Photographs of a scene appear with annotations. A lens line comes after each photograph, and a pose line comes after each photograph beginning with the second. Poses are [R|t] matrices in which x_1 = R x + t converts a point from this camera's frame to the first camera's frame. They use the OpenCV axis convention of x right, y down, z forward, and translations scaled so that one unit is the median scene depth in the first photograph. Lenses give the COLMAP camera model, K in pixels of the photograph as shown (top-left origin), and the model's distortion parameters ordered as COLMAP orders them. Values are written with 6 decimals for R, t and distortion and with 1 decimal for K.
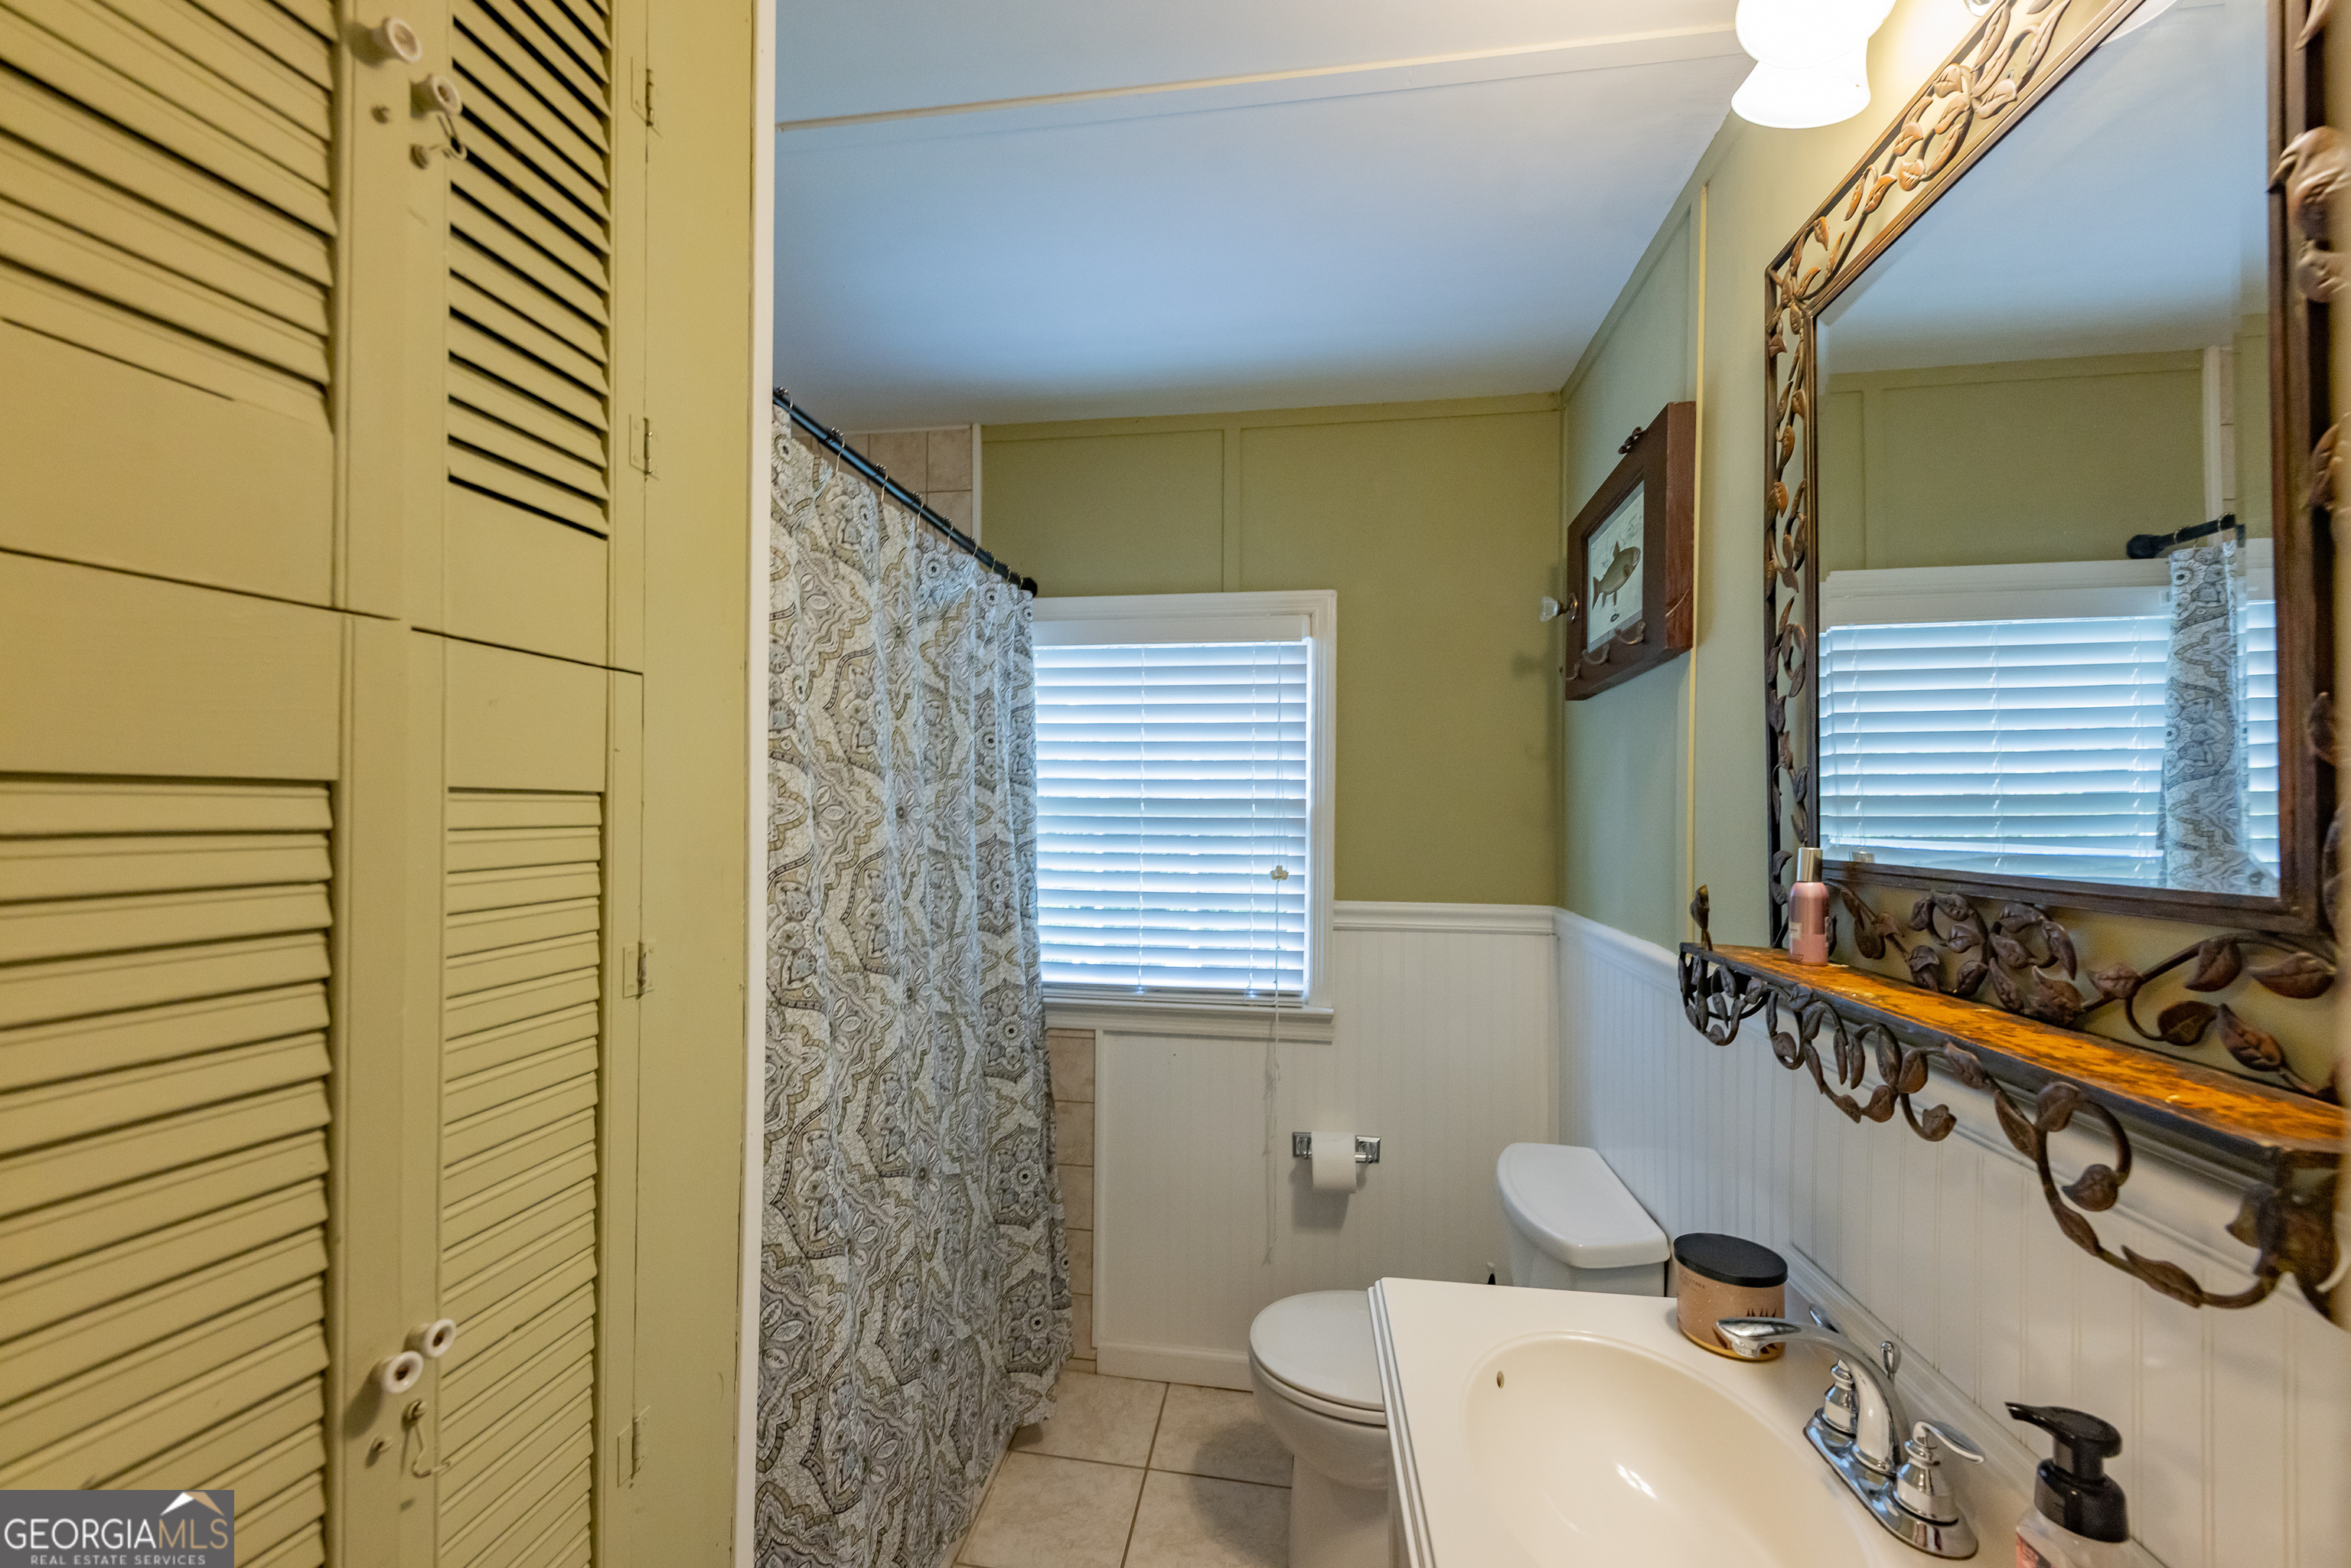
lens RADIAL K [[931.9, 0, 1166.8], [0, 931.9, 795.1], [0, 0, 1]] dist [-0.001300, -0.001877]
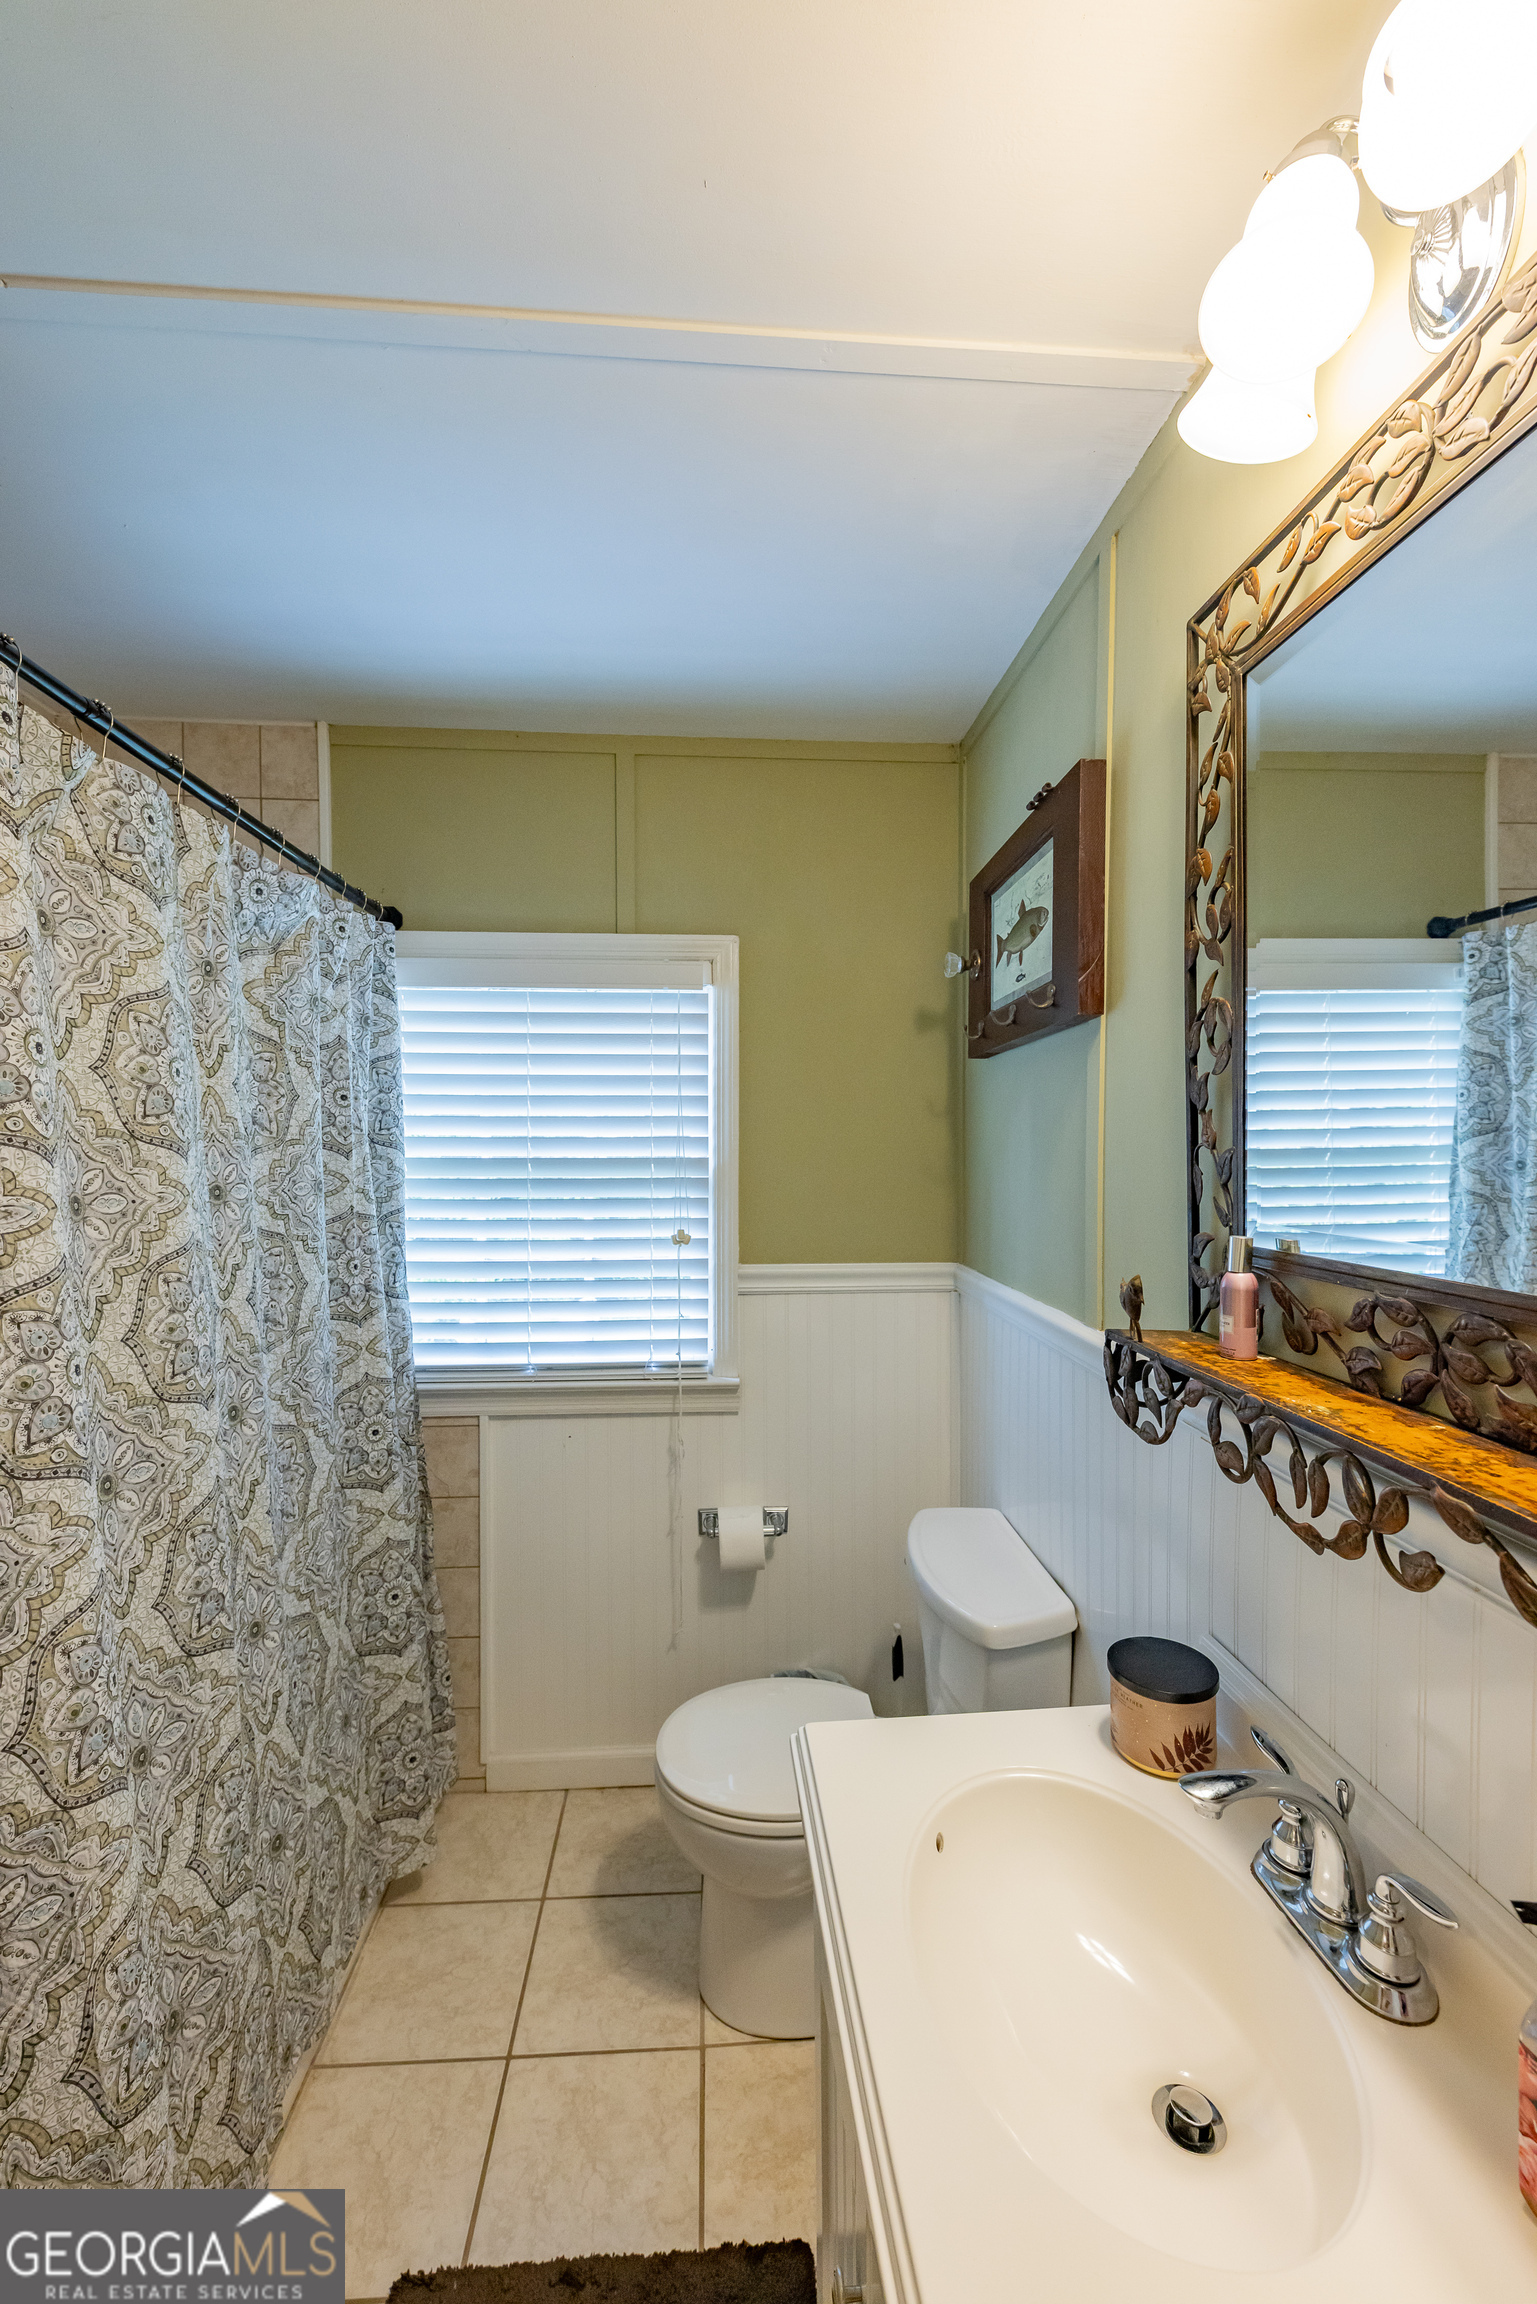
lens RADIAL K [[913.3, 0, 775.0], [0, 913.3, 1158.3], [0, 0, 1]] dist [-0.001300, -0.001877]
pose [[0.974243, -0.012605, 0.225150, 0.010527], [0.005755, 0.999501, 0.031056, -0.037713], [-0.225429, -0.028960, 0.973829, 0.135696]]
